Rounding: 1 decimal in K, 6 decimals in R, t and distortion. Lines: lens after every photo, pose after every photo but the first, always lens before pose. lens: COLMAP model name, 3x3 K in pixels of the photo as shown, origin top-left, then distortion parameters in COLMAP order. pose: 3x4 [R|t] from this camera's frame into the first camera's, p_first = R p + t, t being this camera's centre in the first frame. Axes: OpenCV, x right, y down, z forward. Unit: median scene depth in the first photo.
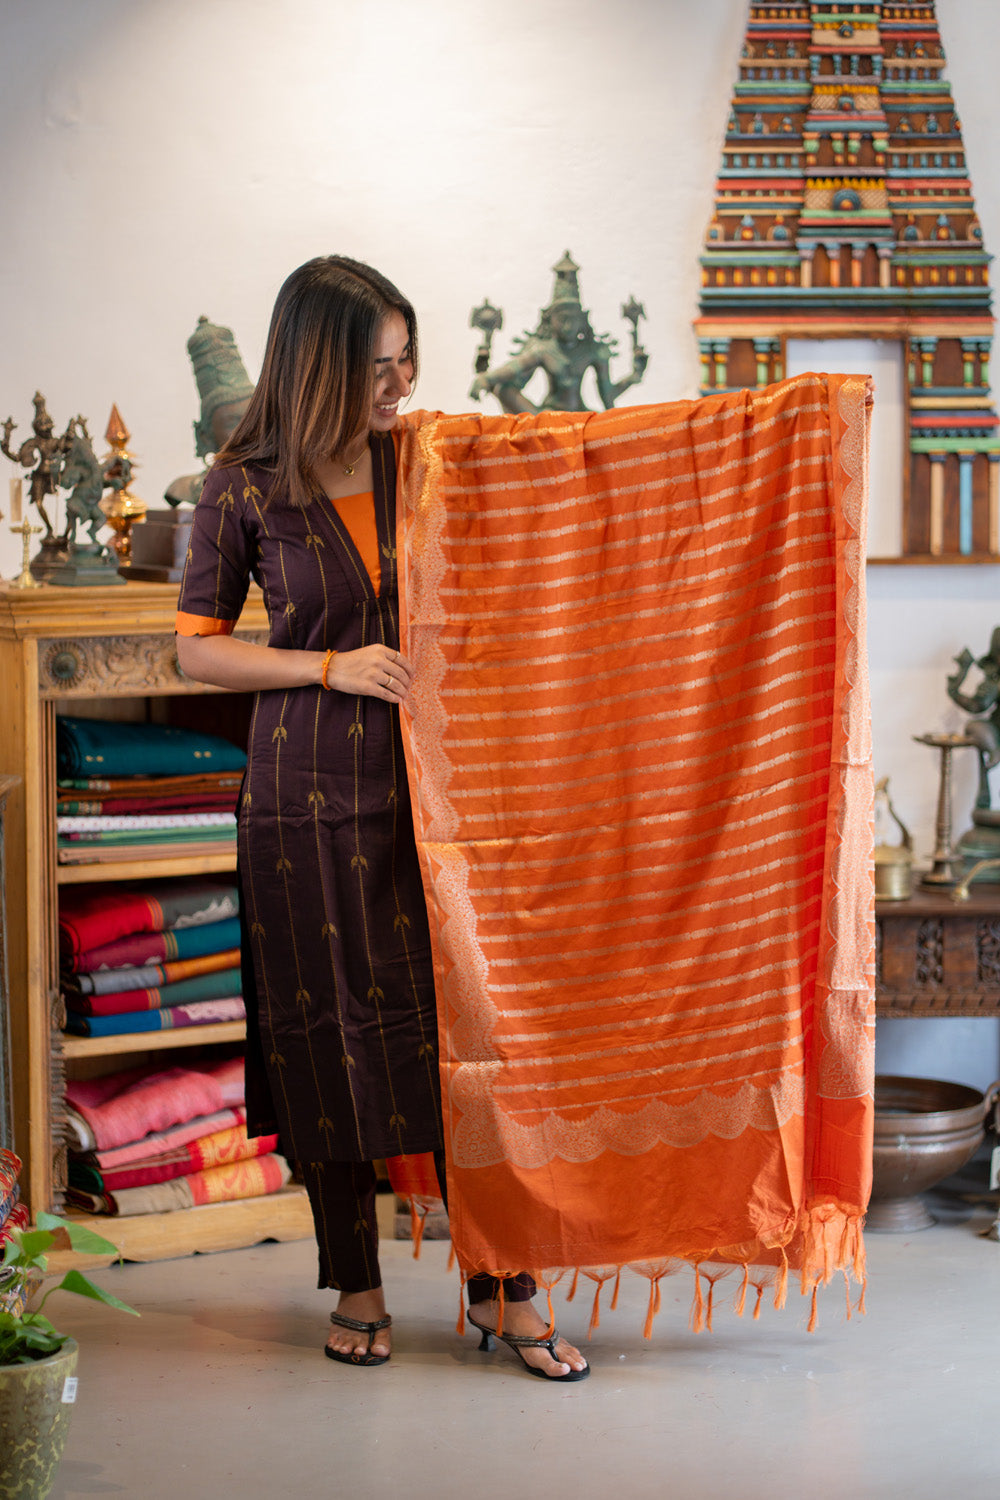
lens RADIAL K [[3820.8, 0, 500.0], [0, 3820.8, 750.0], [0, 0, 1]] dist [0.222891, -3.490455]
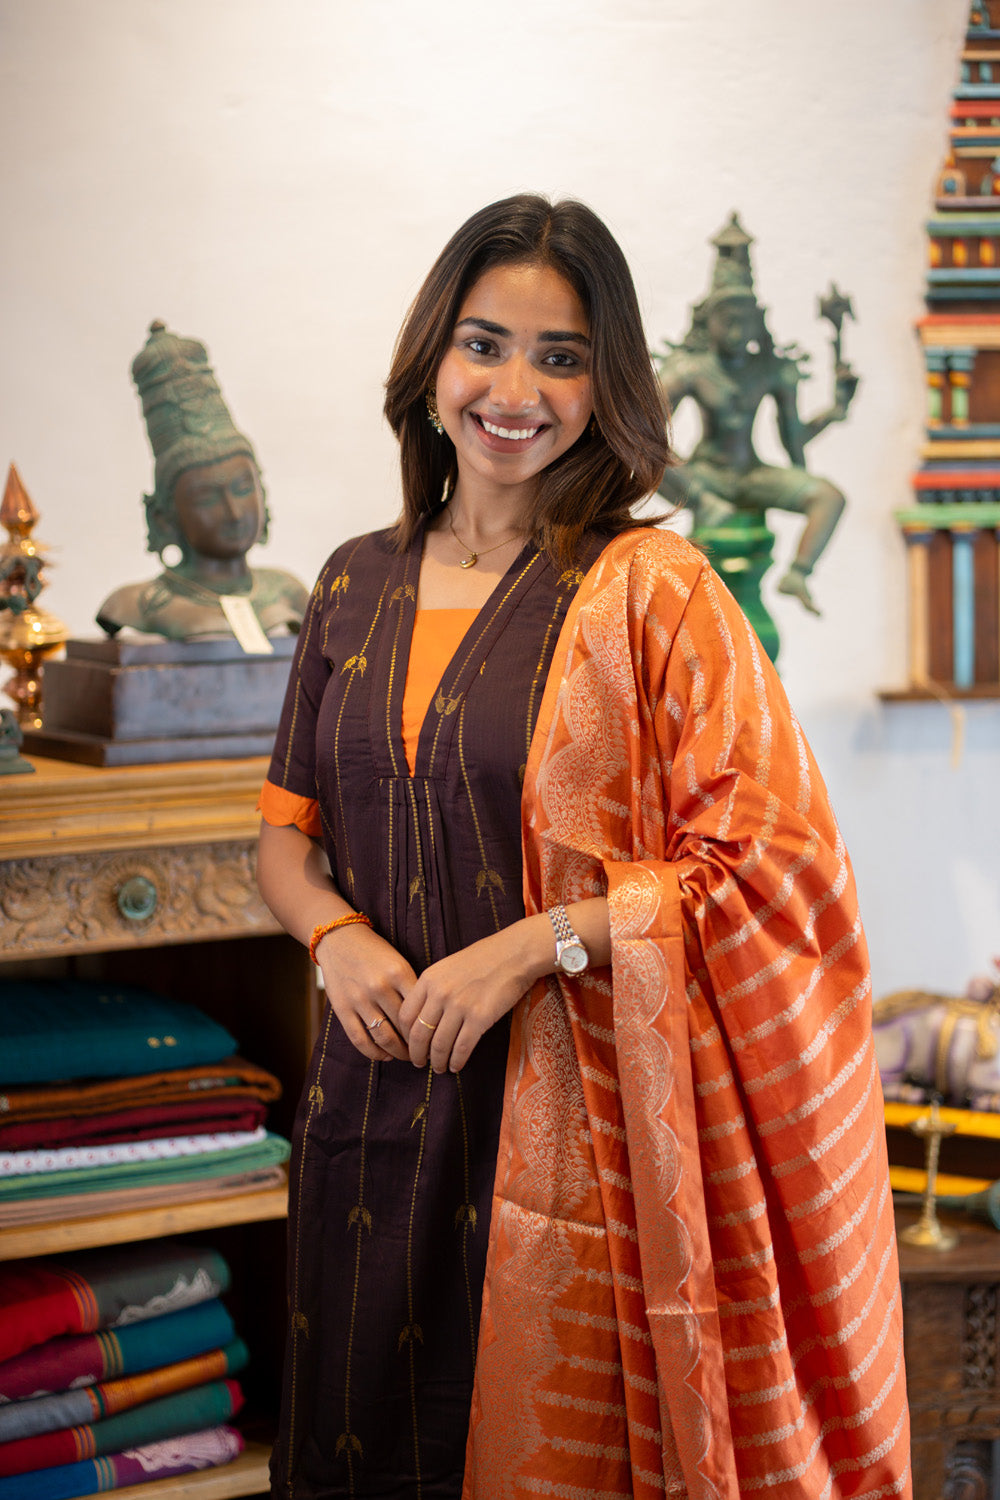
lens RADIAL K [[3820.8, 0, 500.0], [0, 3820.8, 750.0], [0, 0, 1]] dist [0.222891, -3.490455]
pose [[0.999703, -0.006592, 0.023452, -0.037665], [0.006400, 0.999946, 0.008241, -0.049597], [-0.023505, -0.008089, 0.999691, 0.387659]]
